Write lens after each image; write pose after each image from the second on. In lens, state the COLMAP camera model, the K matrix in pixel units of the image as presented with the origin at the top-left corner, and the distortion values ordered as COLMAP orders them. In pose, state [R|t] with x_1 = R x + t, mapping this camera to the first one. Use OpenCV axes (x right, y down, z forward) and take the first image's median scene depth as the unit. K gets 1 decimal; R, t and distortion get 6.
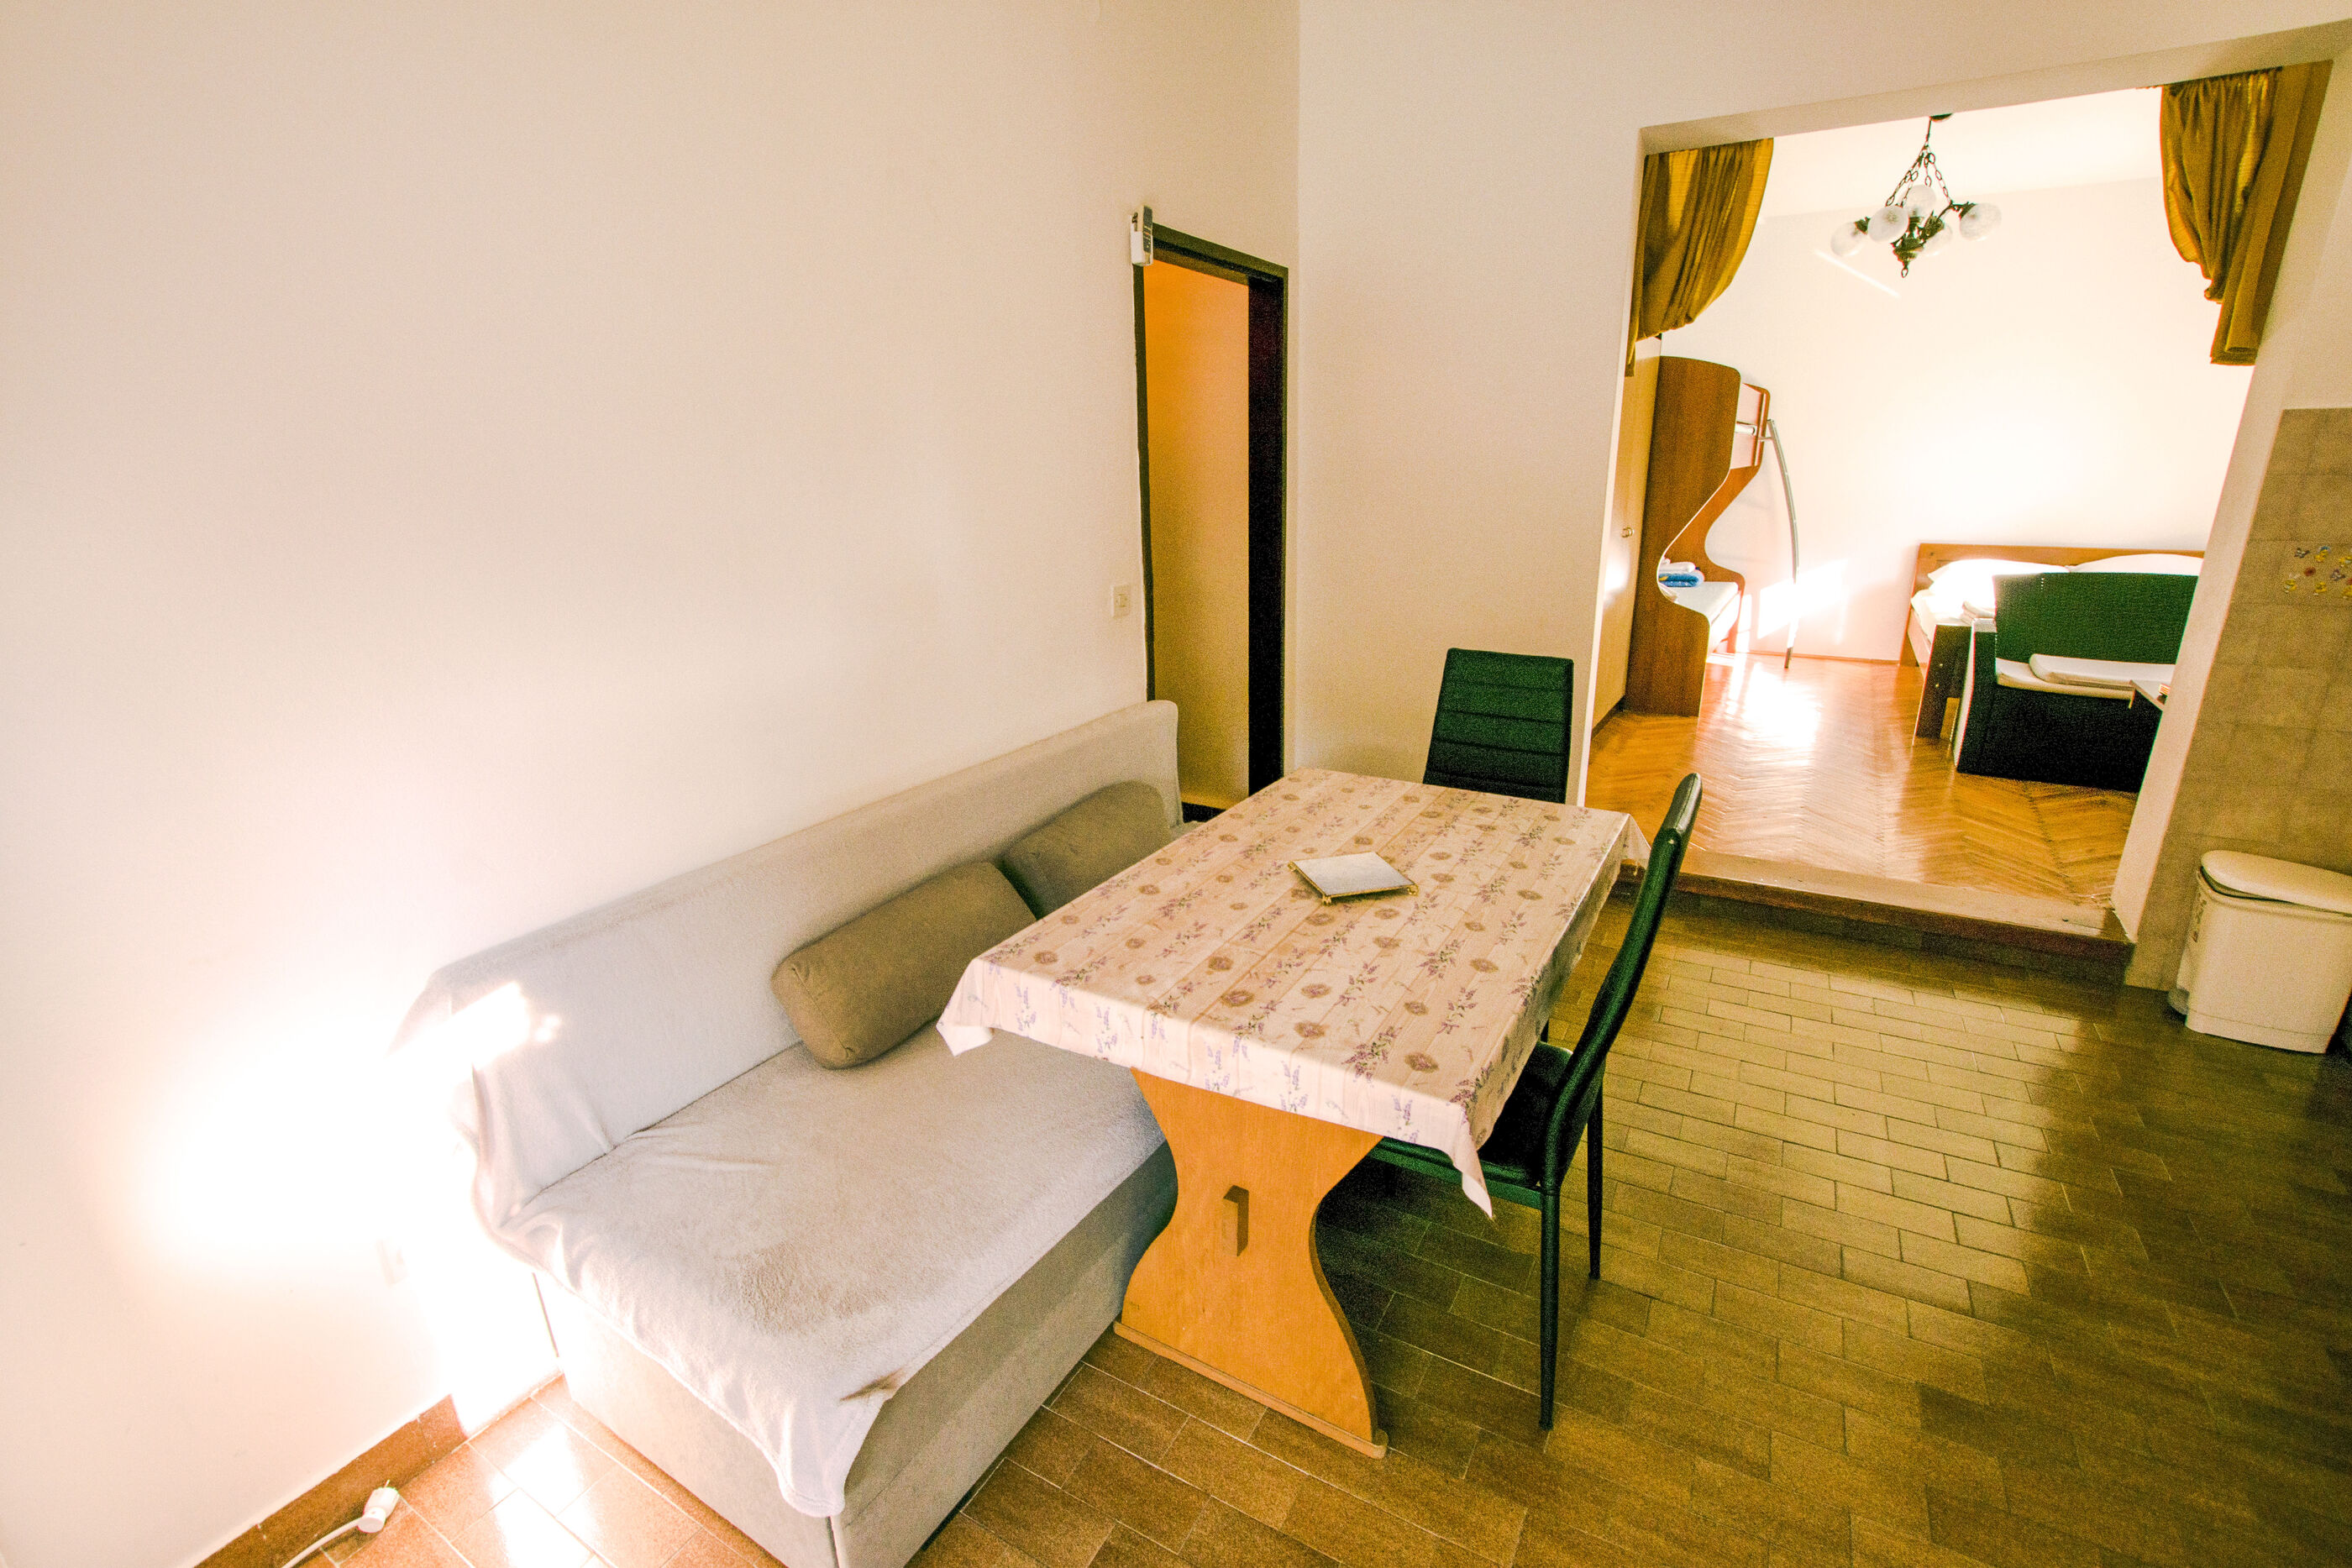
lens RADIAL K [[1038.9, 0, 1180.0], [0, 1038.9, 792.4], [0, 0, 1]] dist [-0.039739, 0.008461]
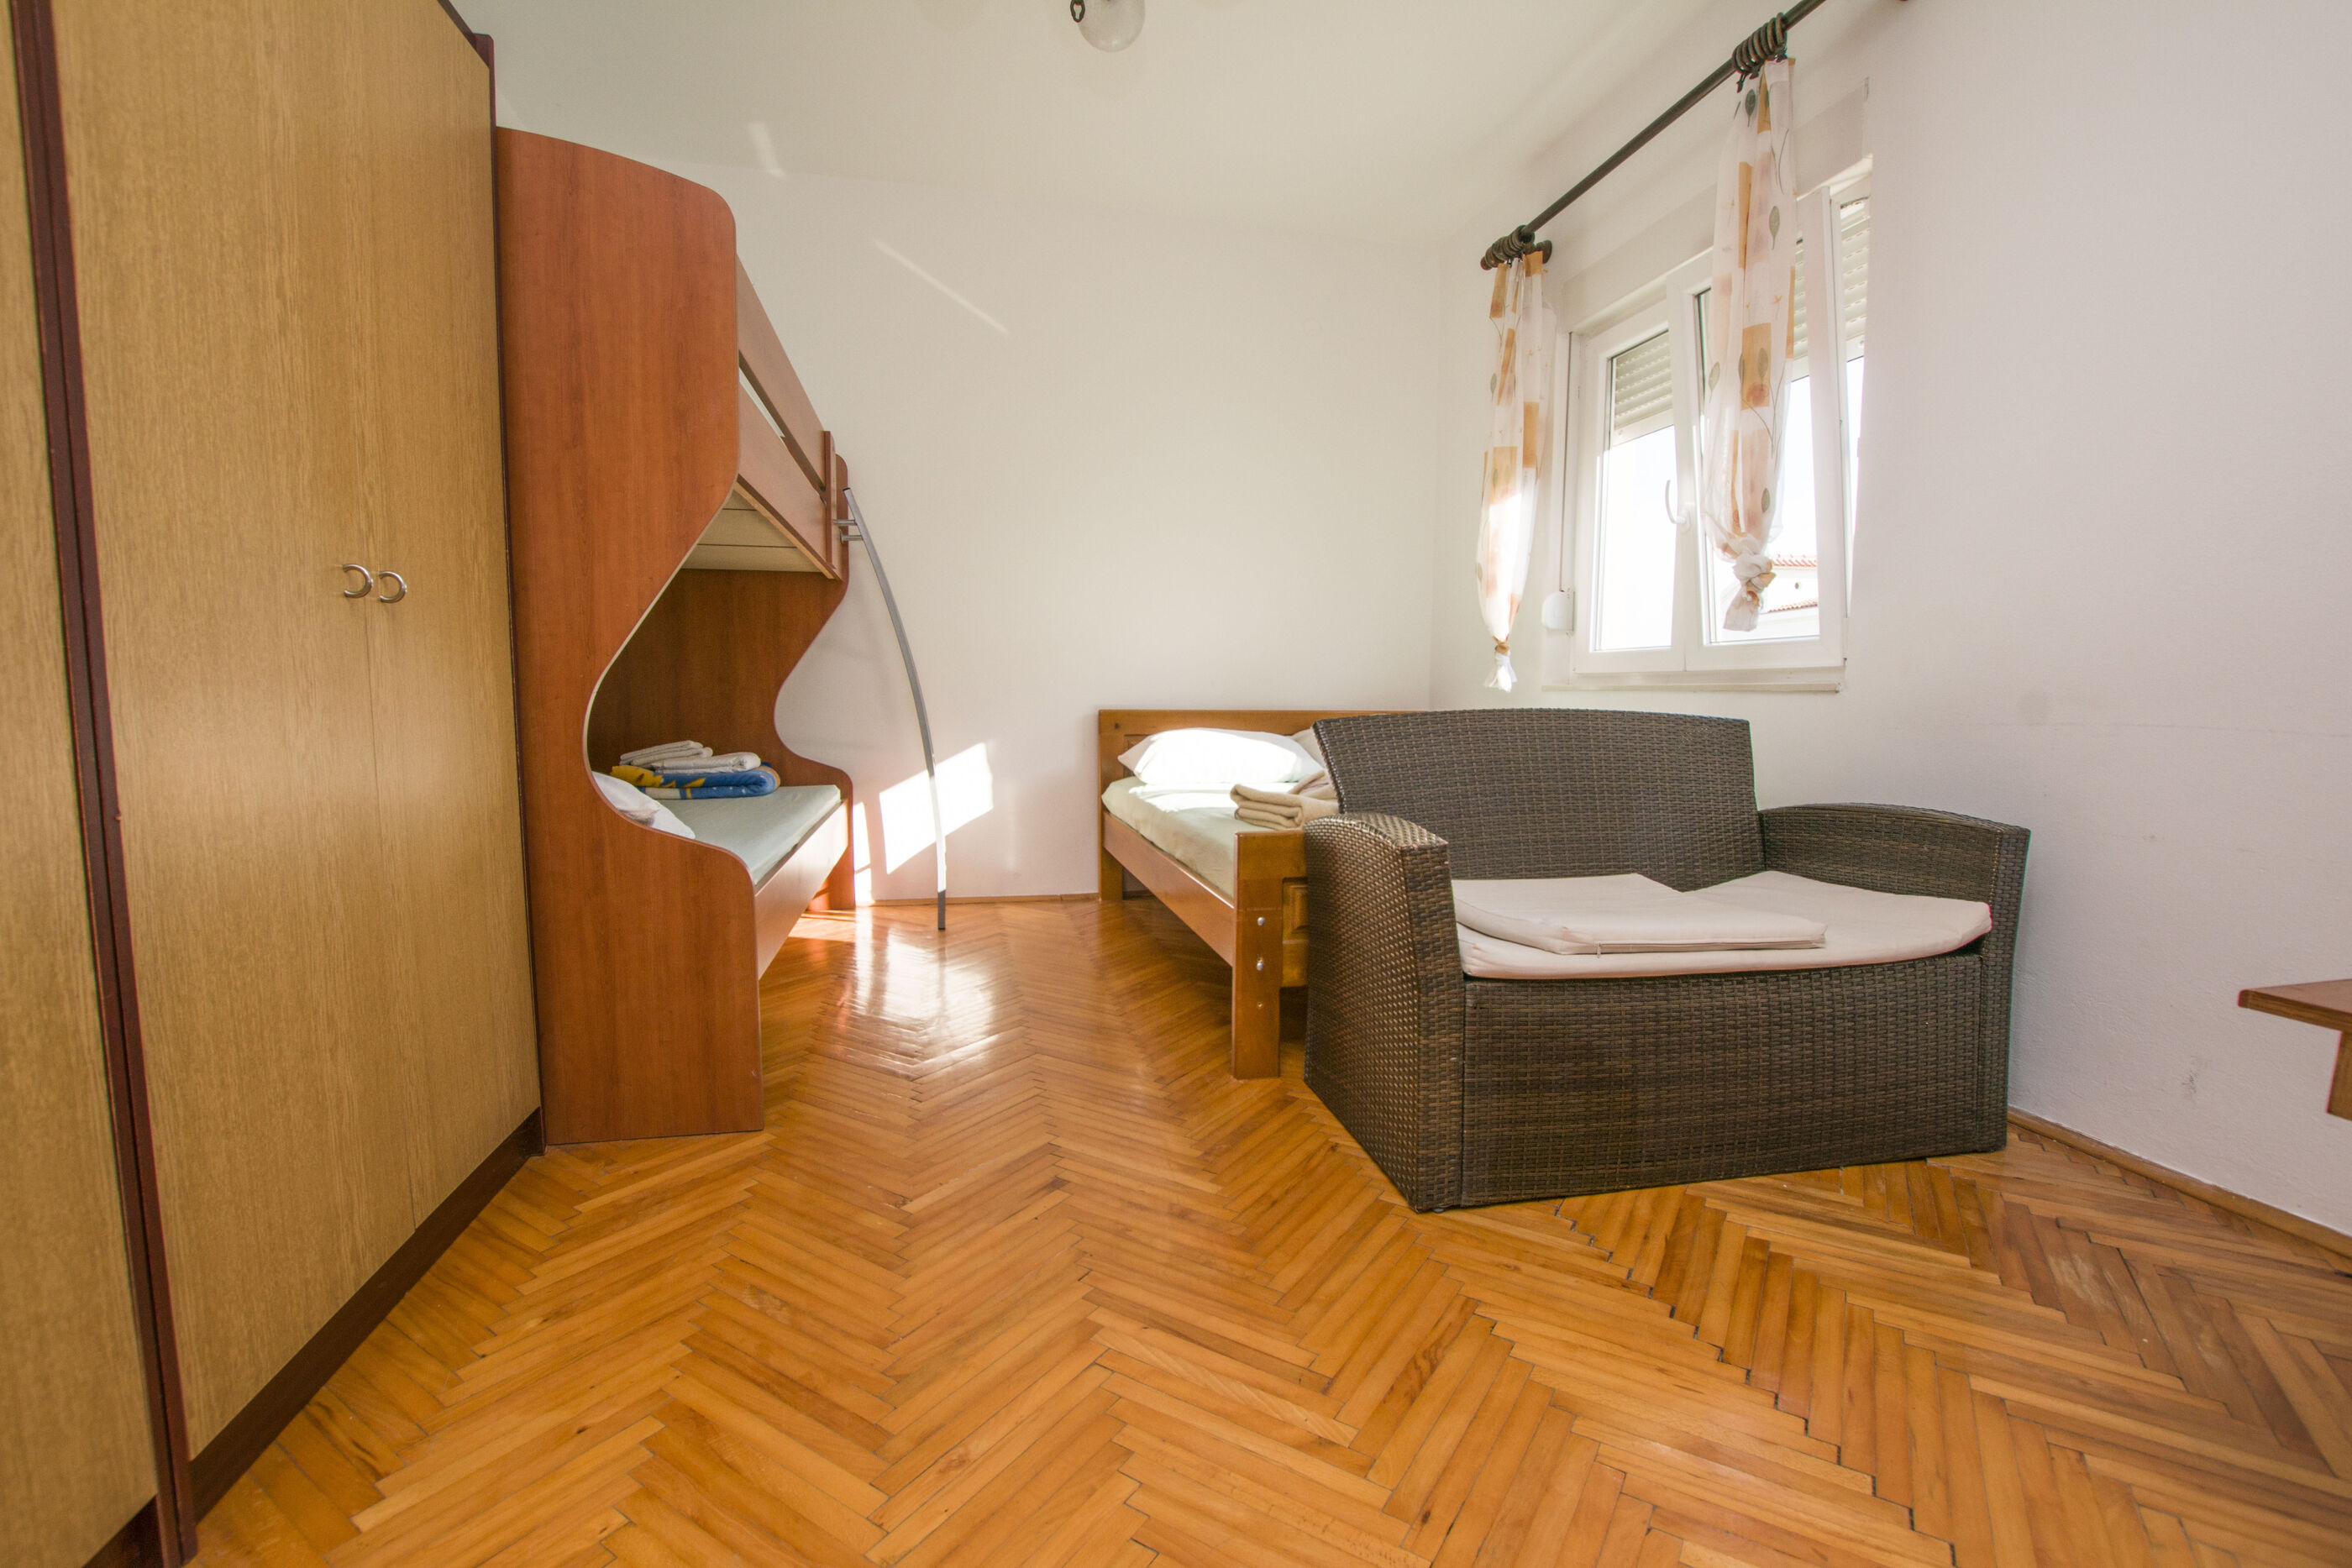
lens RADIAL K [[1038.9, 0, 1180.0], [0, 1038.9, 792.4], [0, 0, 1]] dist [-0.039739, 0.008461]
pose [[0.711487, -0.038900, 0.701621, 0.289161], [0.191813, 0.971300, -0.140659, -0.088750], [-0.676013, 0.234657, 0.698529, 0.497935]]
